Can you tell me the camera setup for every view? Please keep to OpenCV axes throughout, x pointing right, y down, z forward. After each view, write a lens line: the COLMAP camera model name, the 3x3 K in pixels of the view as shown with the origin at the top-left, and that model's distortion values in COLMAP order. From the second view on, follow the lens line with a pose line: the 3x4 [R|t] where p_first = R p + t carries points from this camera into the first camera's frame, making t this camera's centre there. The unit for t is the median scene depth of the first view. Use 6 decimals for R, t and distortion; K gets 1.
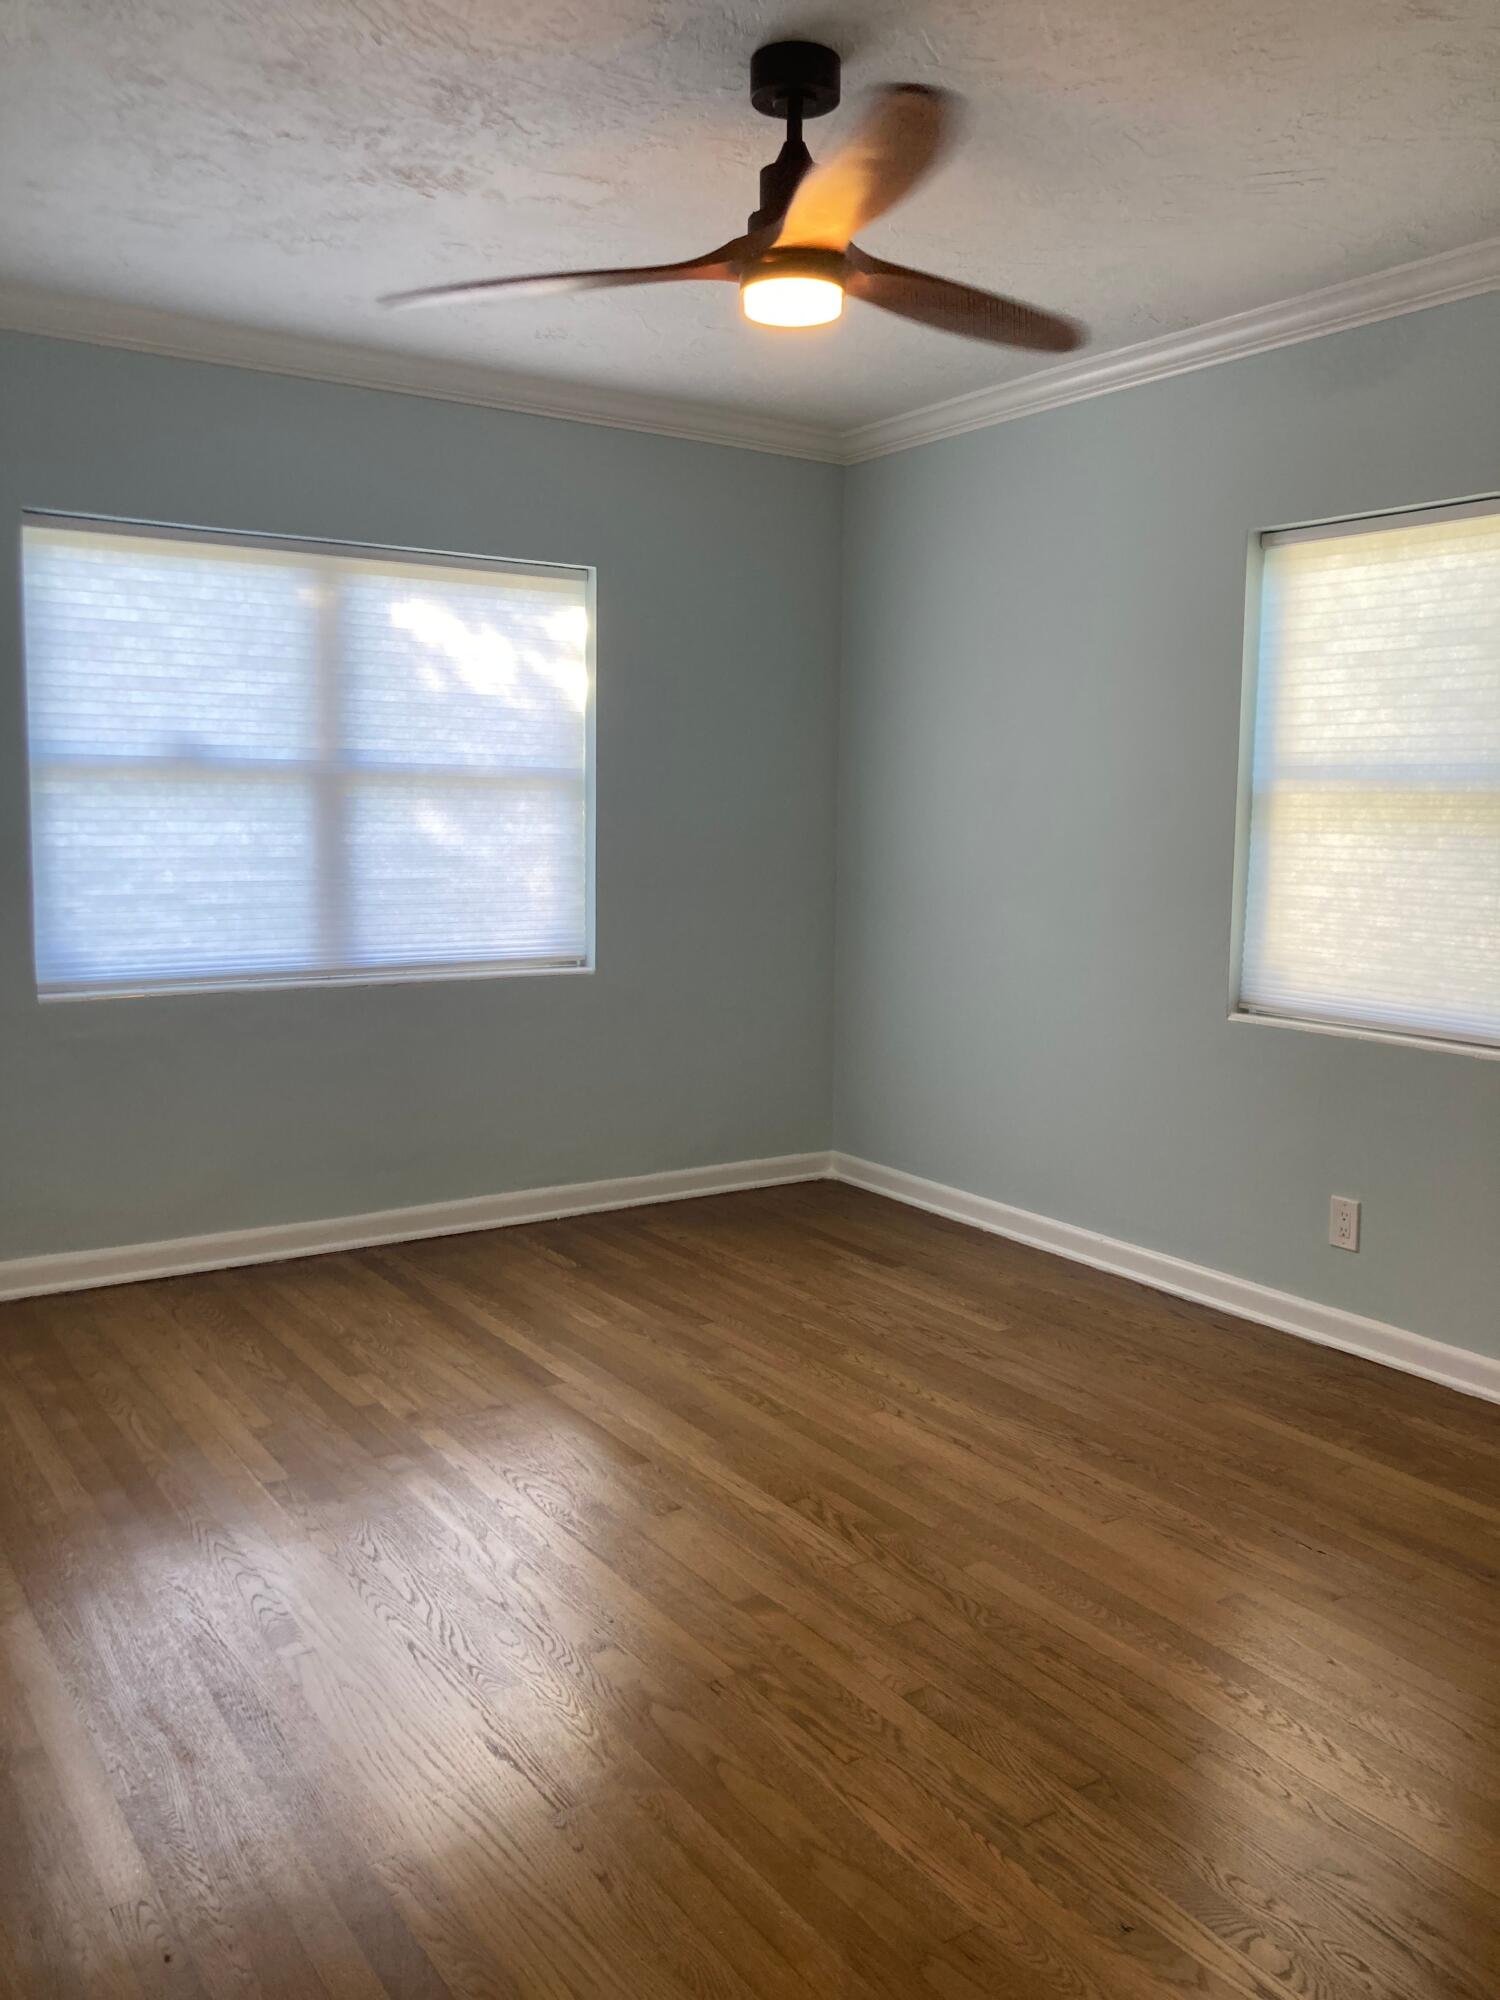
lens RADIAL K [[1643.3, 0, 751.4], [0, 1643.3, 965.3], [0, 0, 1]] dist [0.040277, -0.007169]
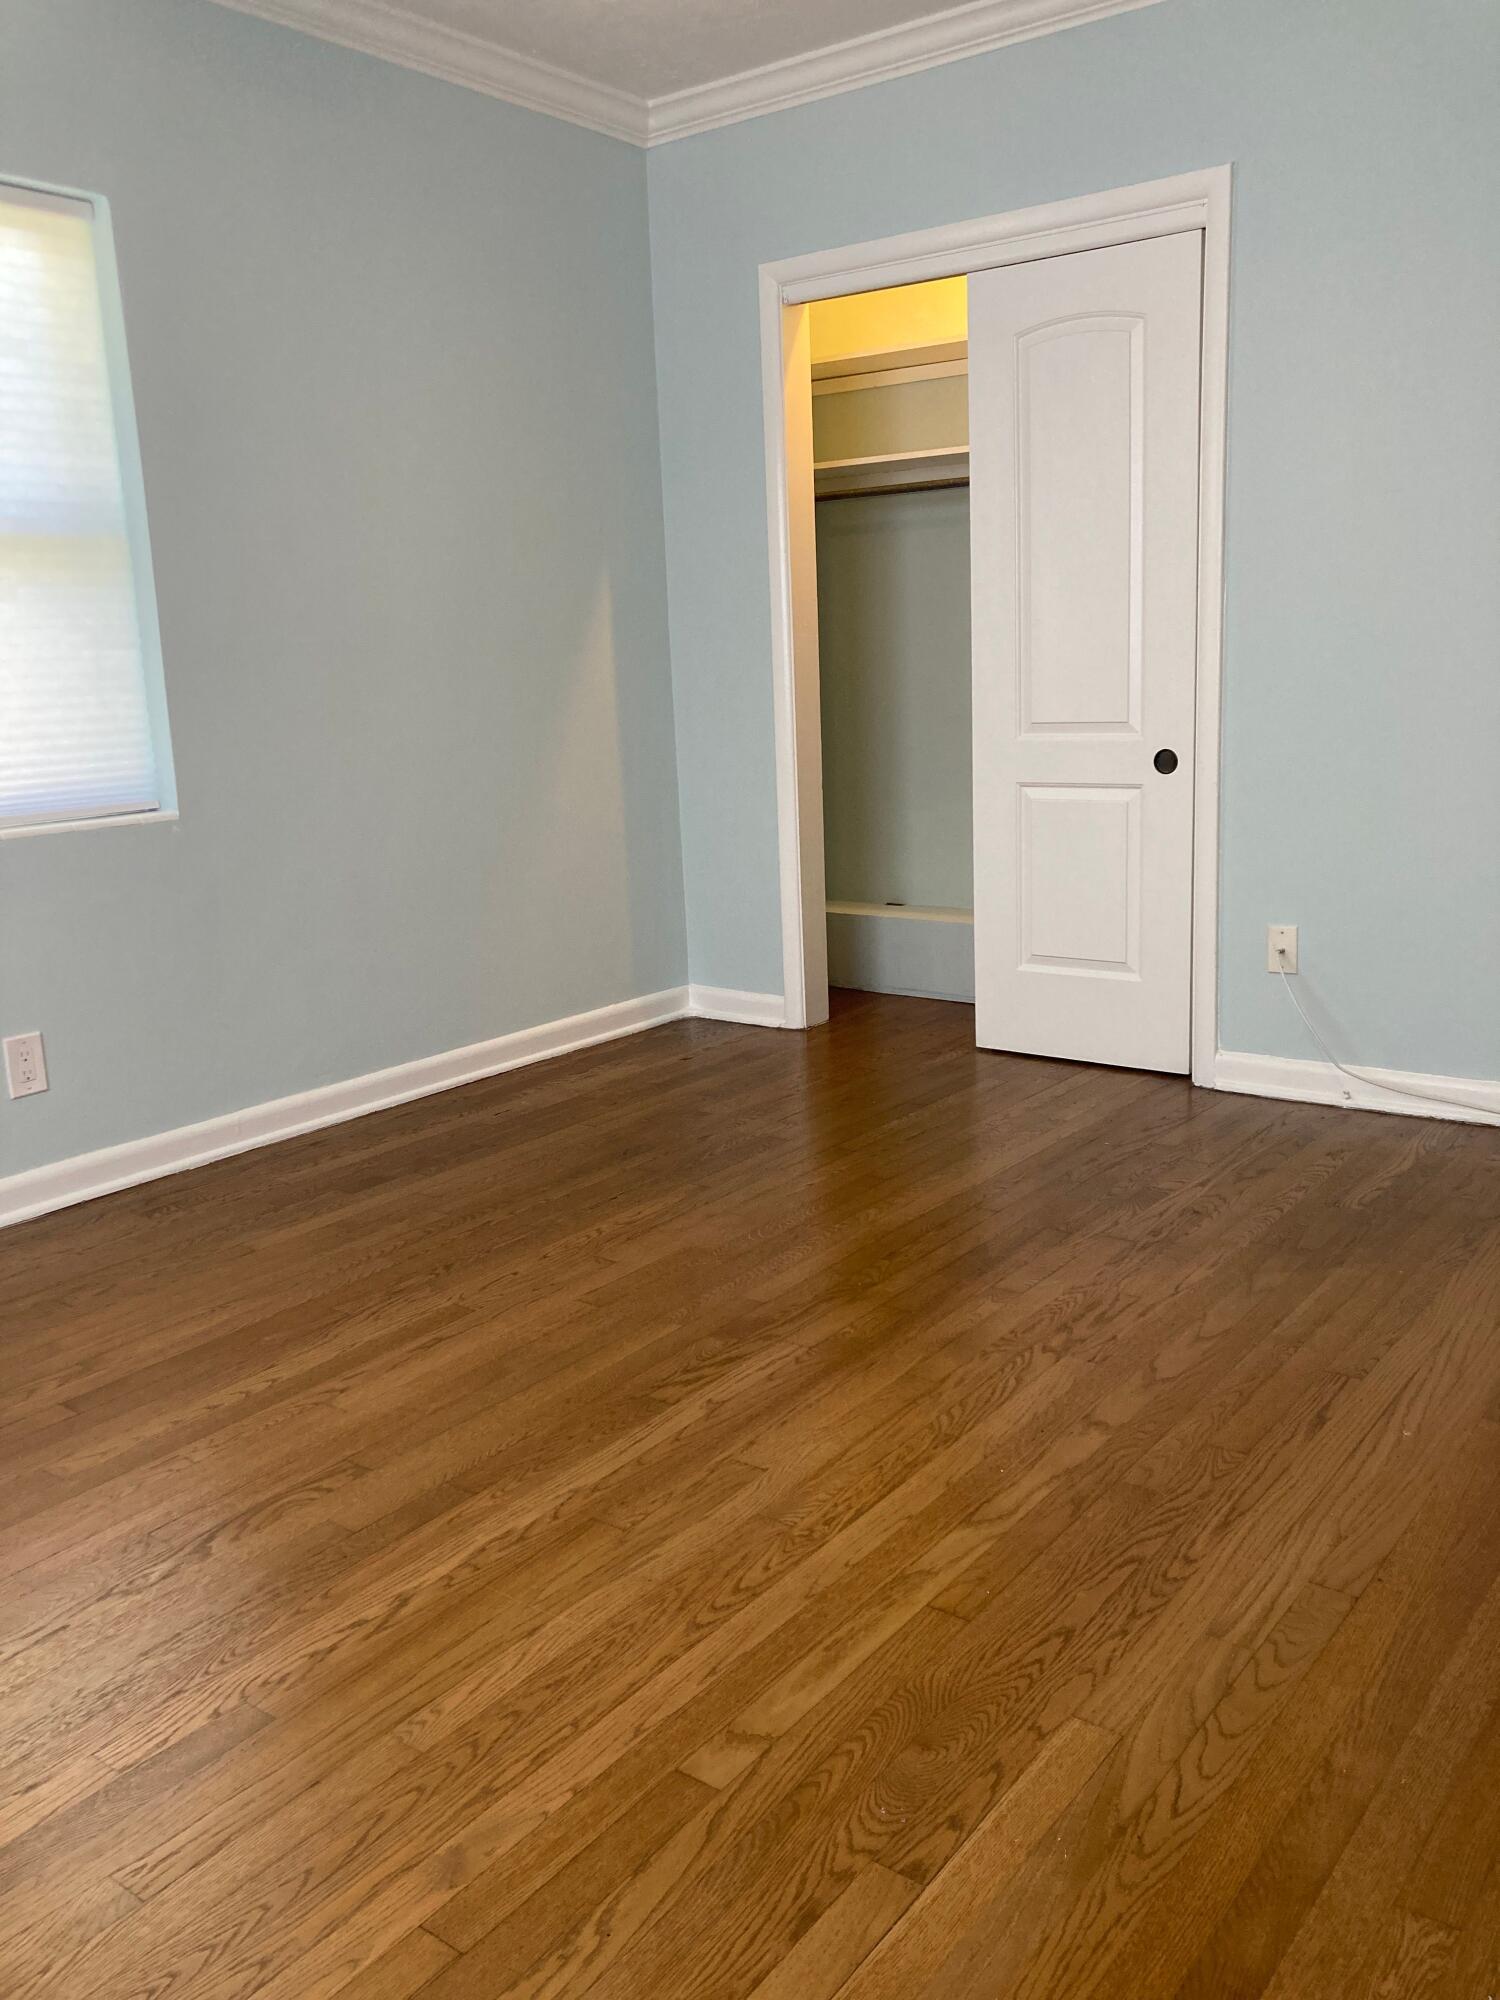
lens RADIAL K [[1643.3, 0, 751.4], [0, 1643.3, 965.3], [0, 0, 1]] dist [0.040277, -0.007169]
pose [[-0.333655, -0.176730, 0.925981, -0.621135], [0.127003, 0.964887, 0.229918, -0.044848], [-0.934101, 0.194316, -0.299494, 1.062722]]
